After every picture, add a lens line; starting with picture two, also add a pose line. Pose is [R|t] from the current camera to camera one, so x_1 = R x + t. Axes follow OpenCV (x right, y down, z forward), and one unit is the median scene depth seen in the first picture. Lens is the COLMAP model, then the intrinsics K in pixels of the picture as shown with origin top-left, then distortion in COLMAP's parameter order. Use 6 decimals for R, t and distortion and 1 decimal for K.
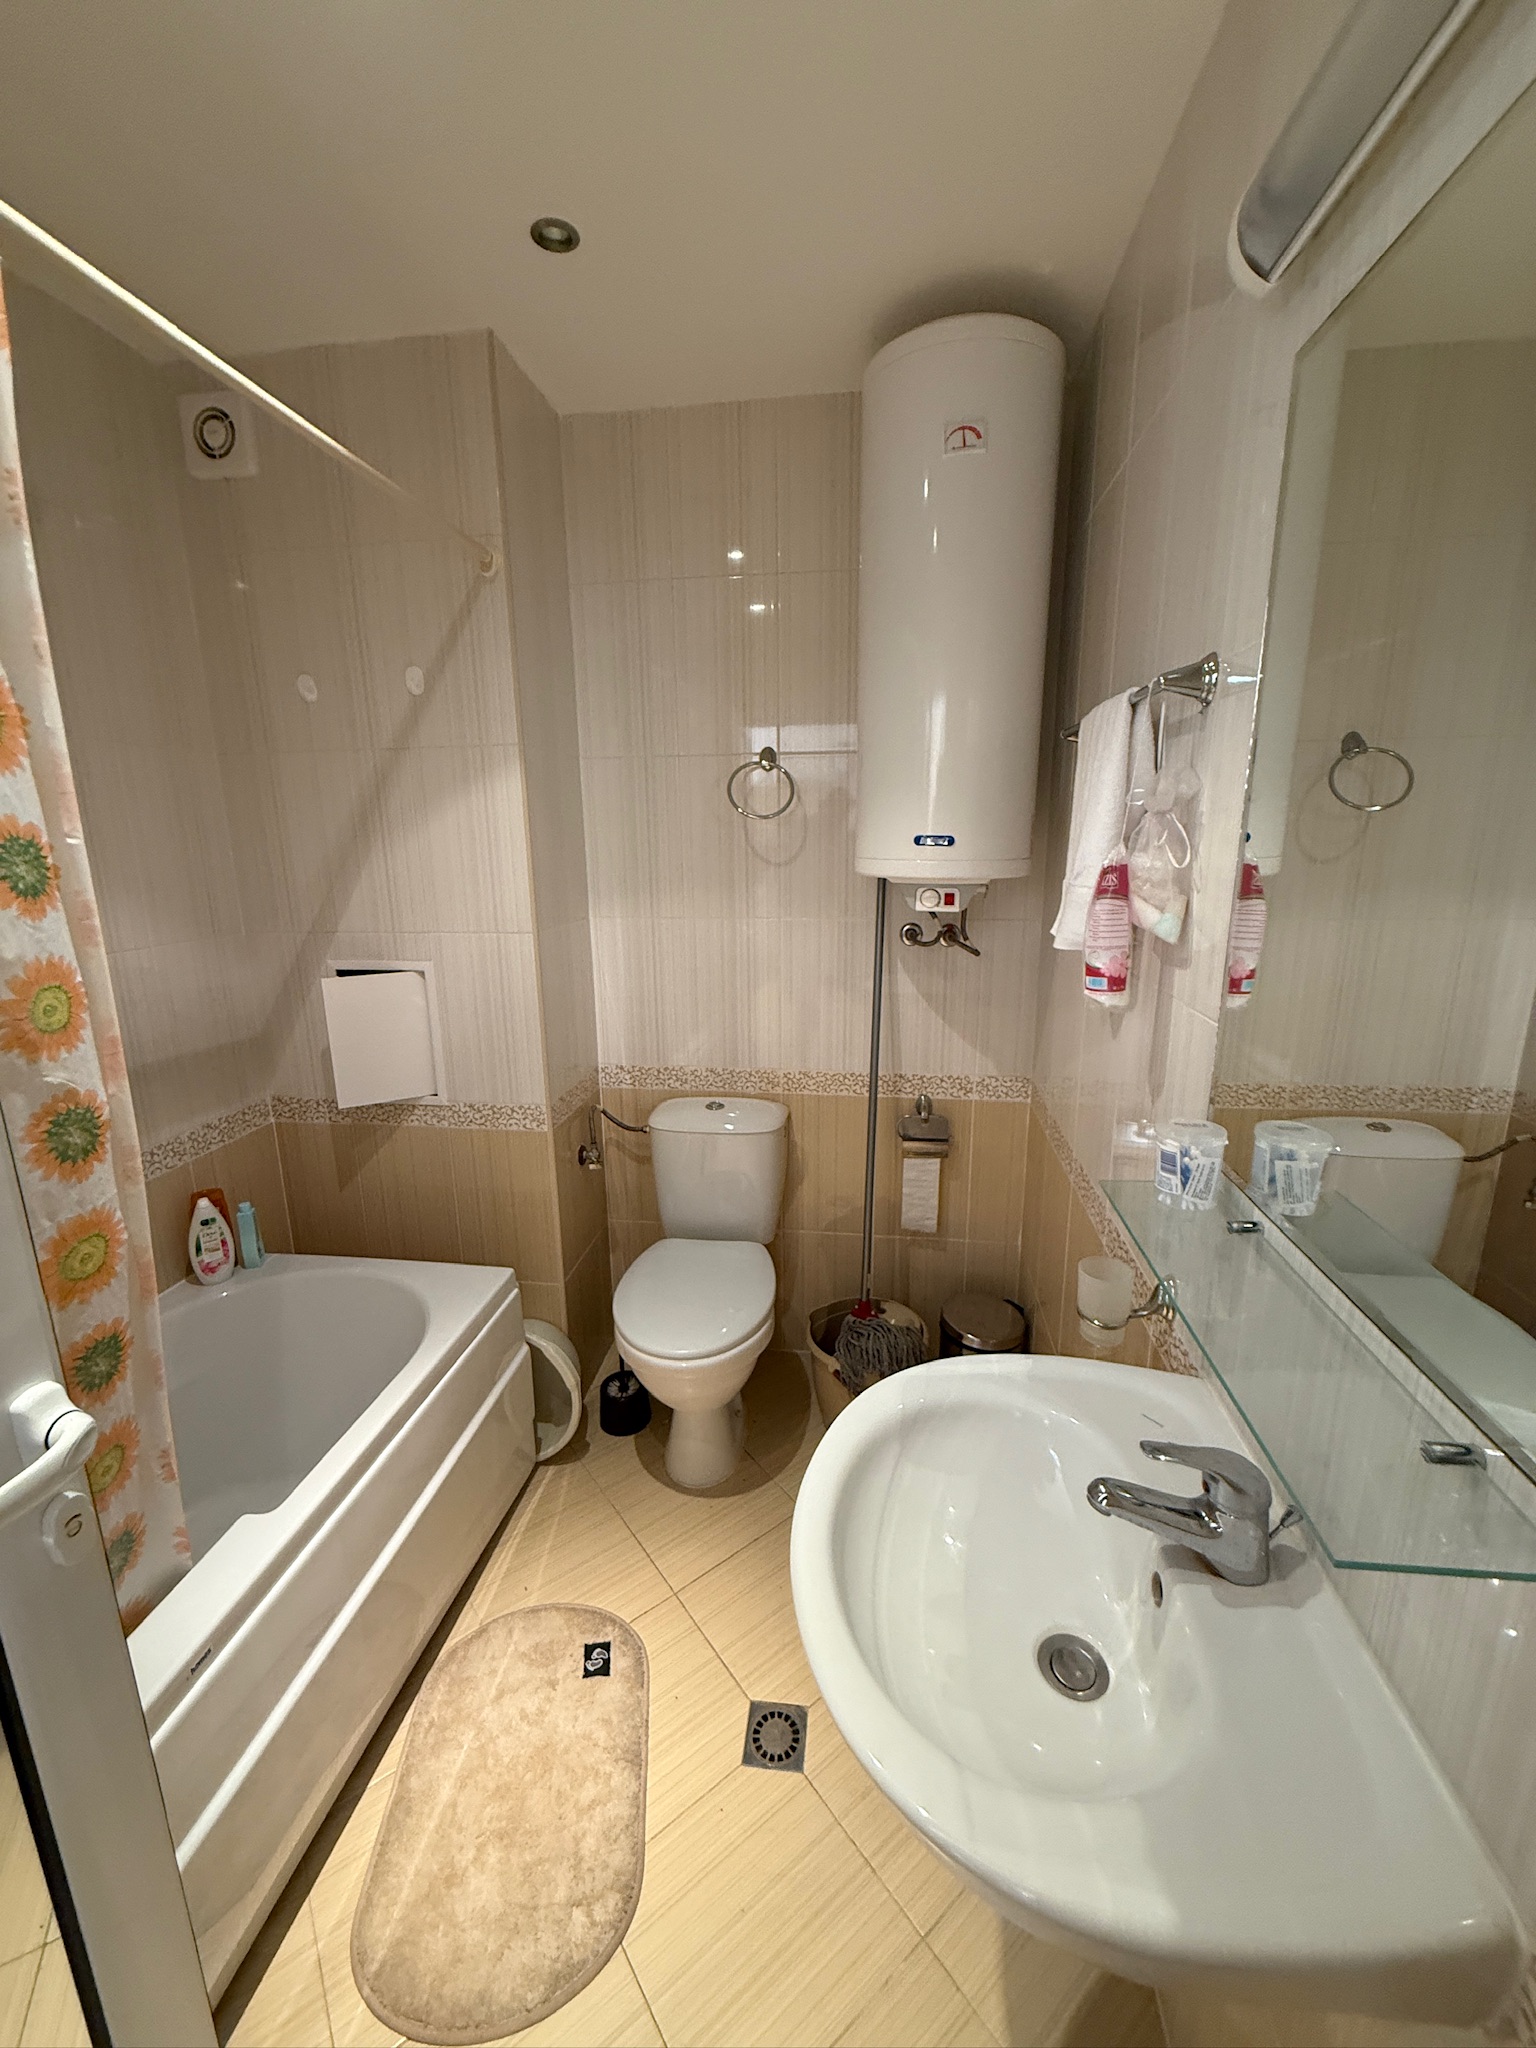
lens RADIAL K [[817.6, 0, 772.3], [0, 817.6, 1017.5], [0, 0, 1]] dist [0.001031, 0.000212]
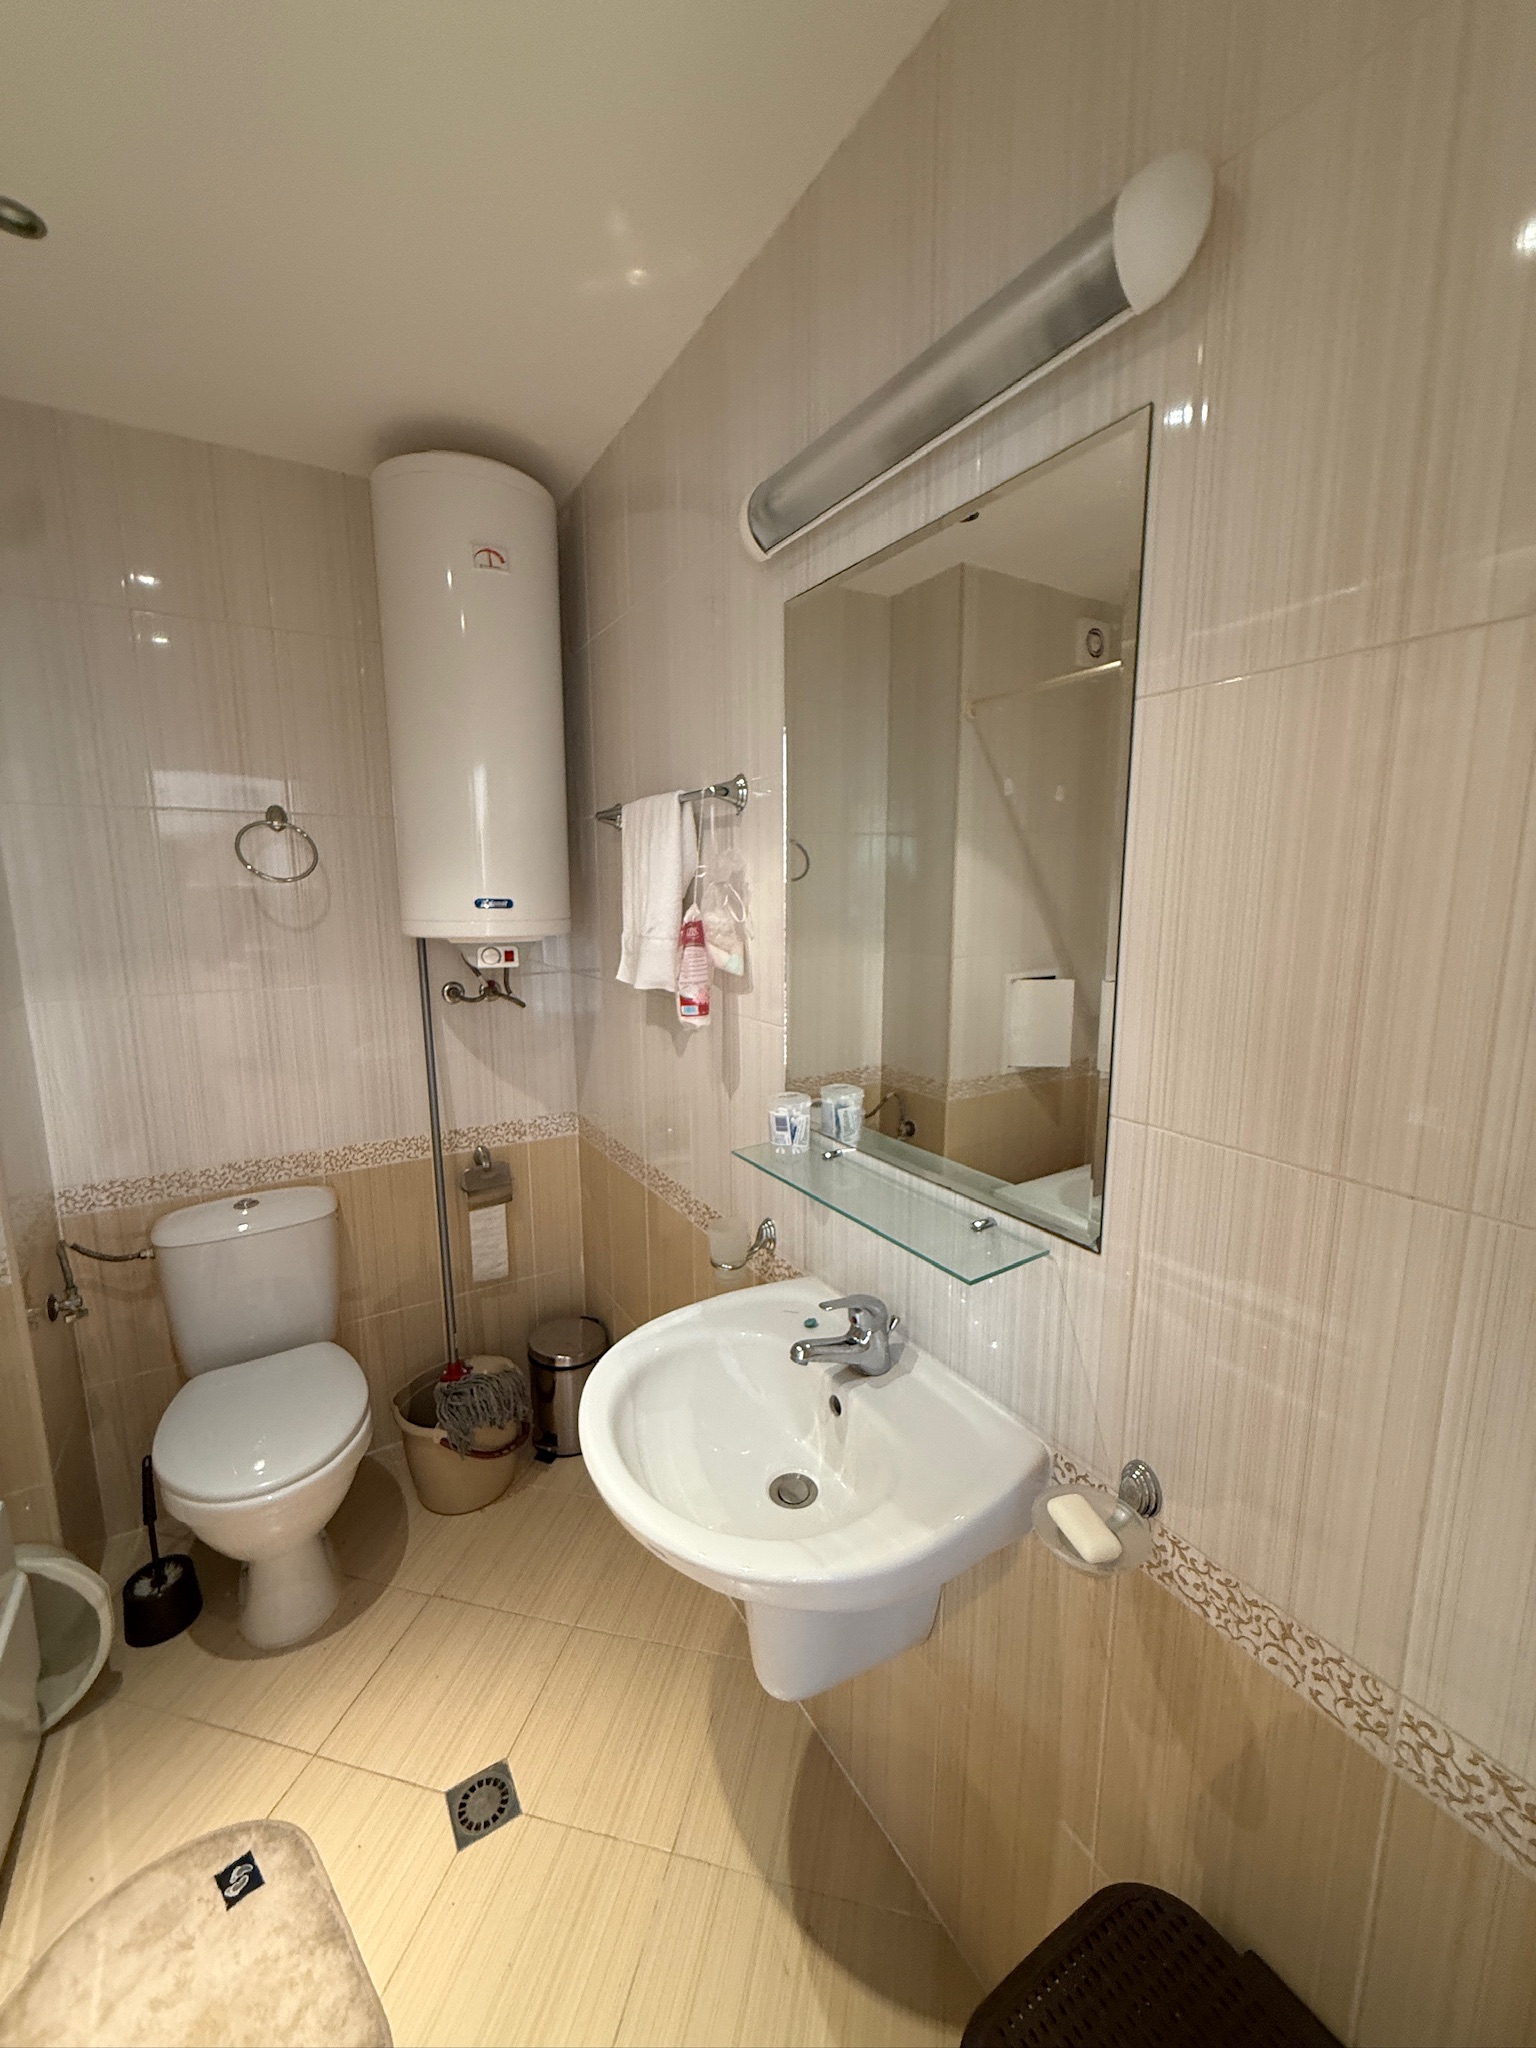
lens RADIAL K [[817.6, 0, 772.3], [0, 817.6, 1017.5], [0, 0, 1]] dist [0.001031, 0.000212]
pose [[0.773416, -0.093120, 0.627022, -0.204090], [0.138761, 0.990032, -0.024128, 0.012146], [-0.618525, 0.105667, 0.778627, -0.063807]]
